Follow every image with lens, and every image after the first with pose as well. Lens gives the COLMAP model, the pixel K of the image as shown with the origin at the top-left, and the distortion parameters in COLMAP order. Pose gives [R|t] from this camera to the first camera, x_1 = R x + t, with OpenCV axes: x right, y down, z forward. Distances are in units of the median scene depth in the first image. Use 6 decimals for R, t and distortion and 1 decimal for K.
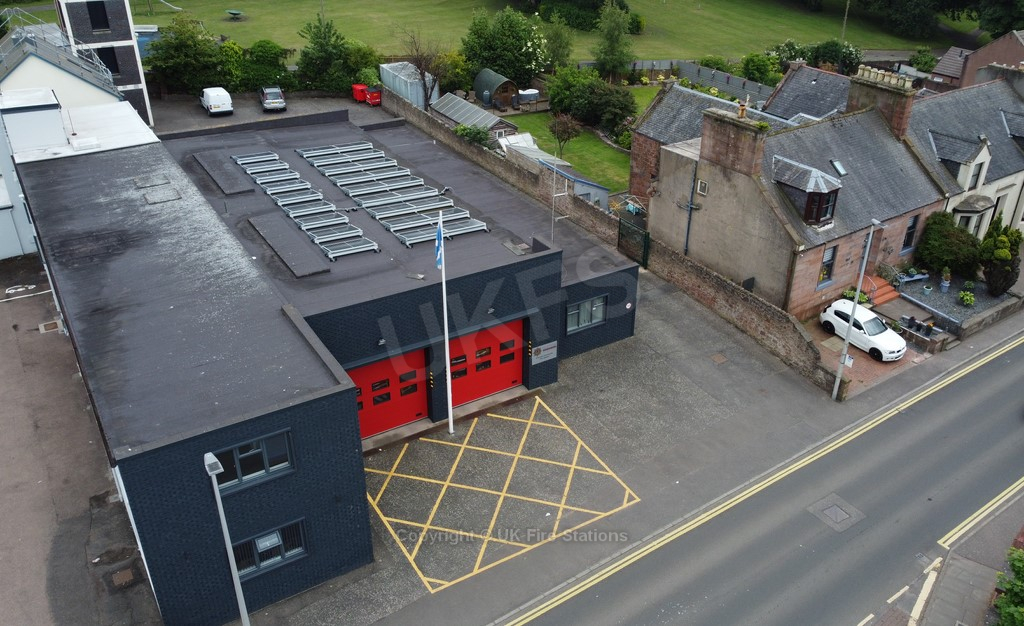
lens RADIAL K [[846.6, 0, 559.8], [0, 846.6, 310.0], [0, 0, 1]] dist [0.012426, -0.020541]
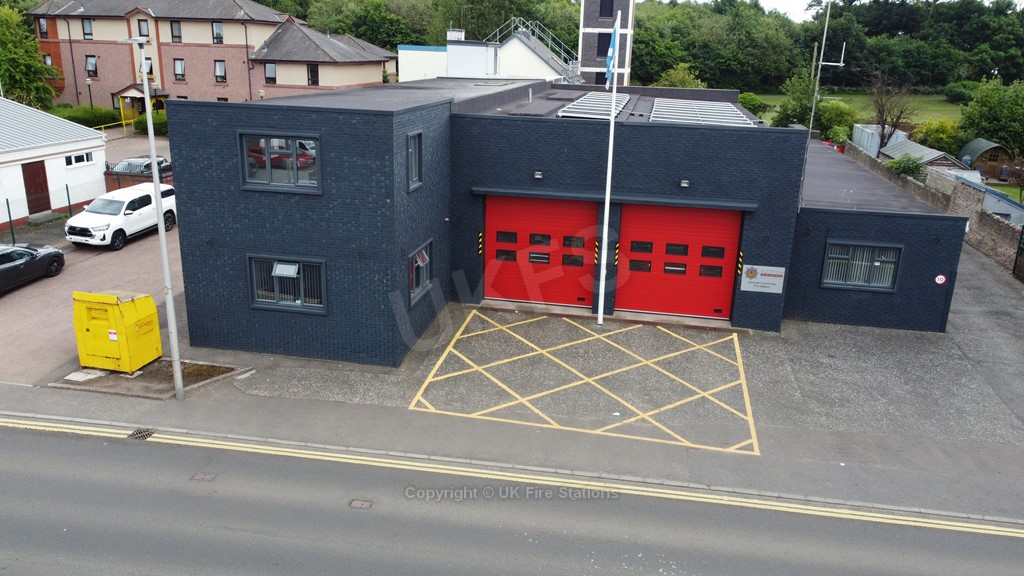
lens RADIAL K [[774.6, 0, 512.1], [0, 774.6, 287.4], [0, 0, 1]] dist [0.008318, -0.011398]
pose [[0.709622, 0.200283, -0.675518, 0.245266], [-0.350683, 0.931957, -0.092073, 0.168907], [0.611113, 0.302229, 0.731573, 0.321479]]
